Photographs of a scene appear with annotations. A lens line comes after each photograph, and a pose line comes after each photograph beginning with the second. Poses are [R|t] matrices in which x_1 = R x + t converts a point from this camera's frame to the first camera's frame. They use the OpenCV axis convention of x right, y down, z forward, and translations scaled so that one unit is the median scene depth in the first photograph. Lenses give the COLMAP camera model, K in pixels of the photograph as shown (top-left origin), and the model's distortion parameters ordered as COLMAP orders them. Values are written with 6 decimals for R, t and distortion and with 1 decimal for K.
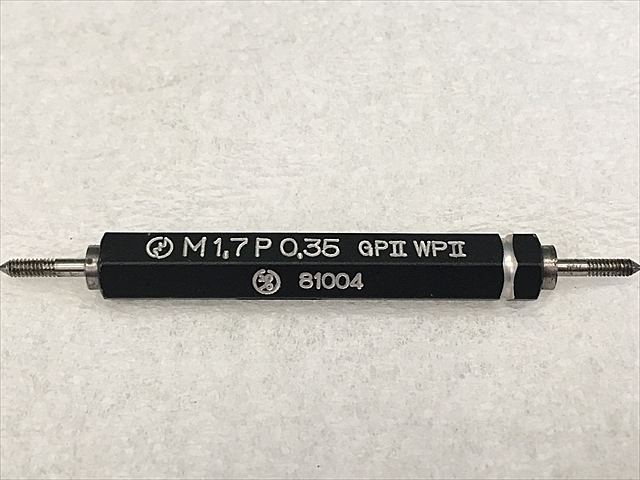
lens RADIAL K [[940.2, 0, 320.0], [0, 940.2, 237.4], [0, 0, 1]] dist [-0.033179, 0.000000]
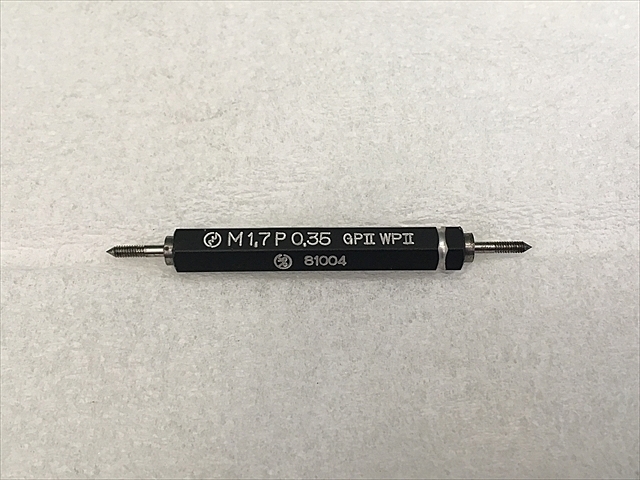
lens RADIAL K [[691.0, 0, 319.8], [0, 691.0, 238.1], [0, 0, 1]] dist [-0.047362, 0.000000]
pose [[0.999930, -0.007684, -0.008949, 0.012592], [0.008813, 0.990966, 0.133820, -0.133967], [0.007840, -0.133890, 0.990965, -0.102619]]
